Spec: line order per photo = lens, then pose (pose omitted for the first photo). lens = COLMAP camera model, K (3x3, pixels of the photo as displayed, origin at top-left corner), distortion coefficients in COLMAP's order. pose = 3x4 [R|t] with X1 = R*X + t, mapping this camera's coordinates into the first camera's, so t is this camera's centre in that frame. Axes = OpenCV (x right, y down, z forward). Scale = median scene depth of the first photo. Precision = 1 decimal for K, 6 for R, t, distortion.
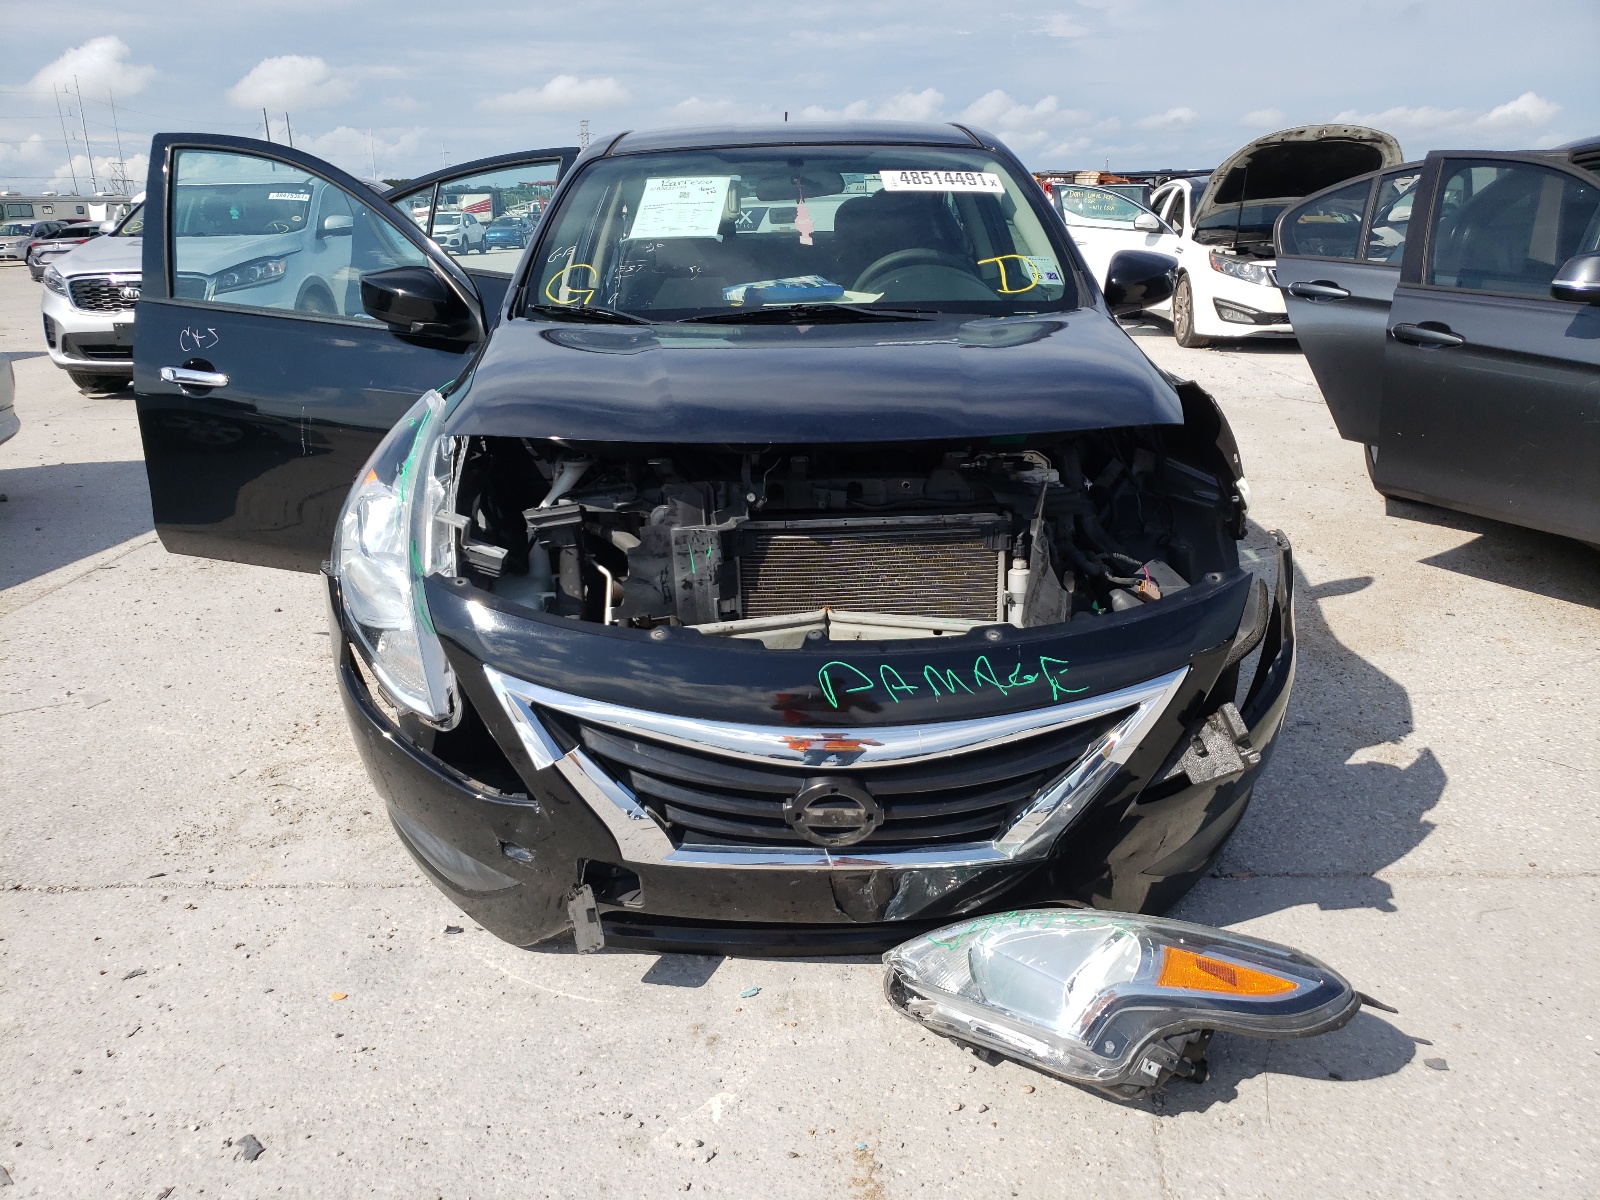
lens RADIAL K [[1235.7, 0, 806.5], [0, 1235.7, 602.4], [0, 0, 1]] dist [0.019242, 0.003451]
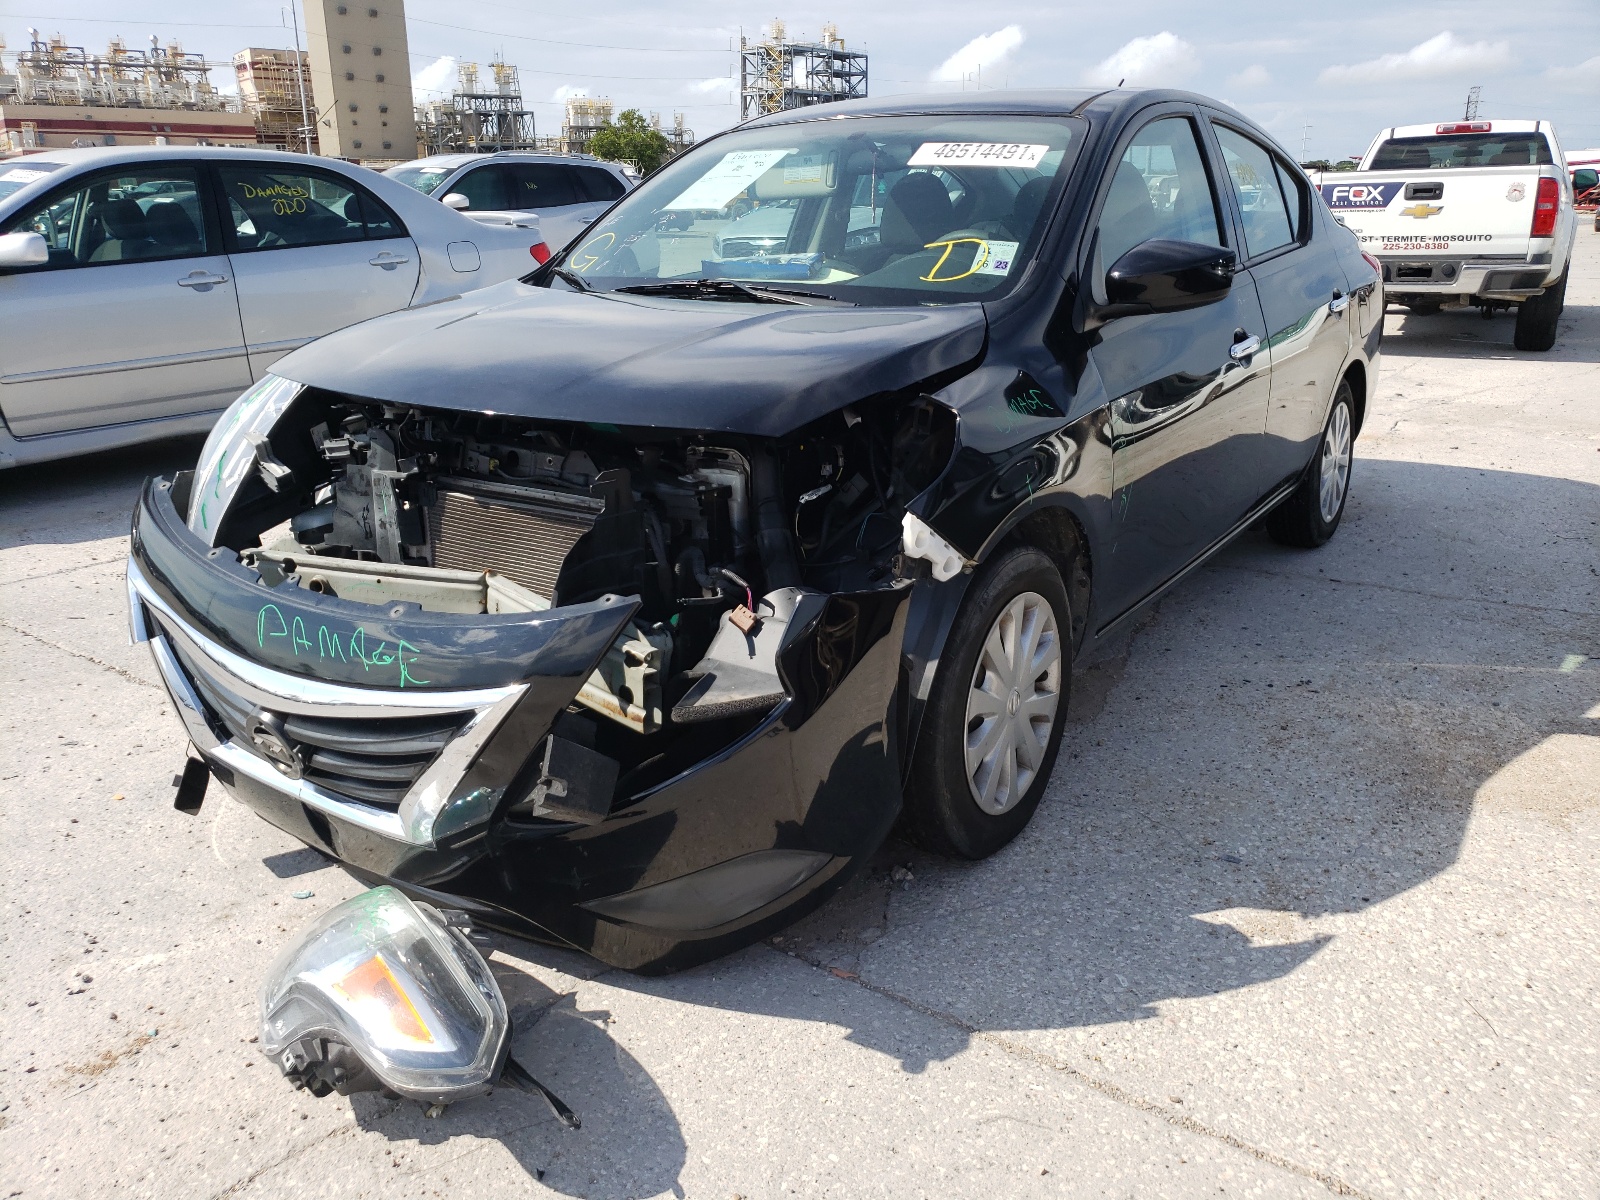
lens RADIAL K [[1235.7, 0, 803.3], [0, 1235.7, 593.8], [0, 0, 1]] dist [0.019242, 0.003451]
pose [[0.823830, 0.193142, -0.532917, 0.796425], [-0.185589, 0.980246, 0.068365, -0.097090], [0.535594, 0.042582, 0.843401, 0.278429]]
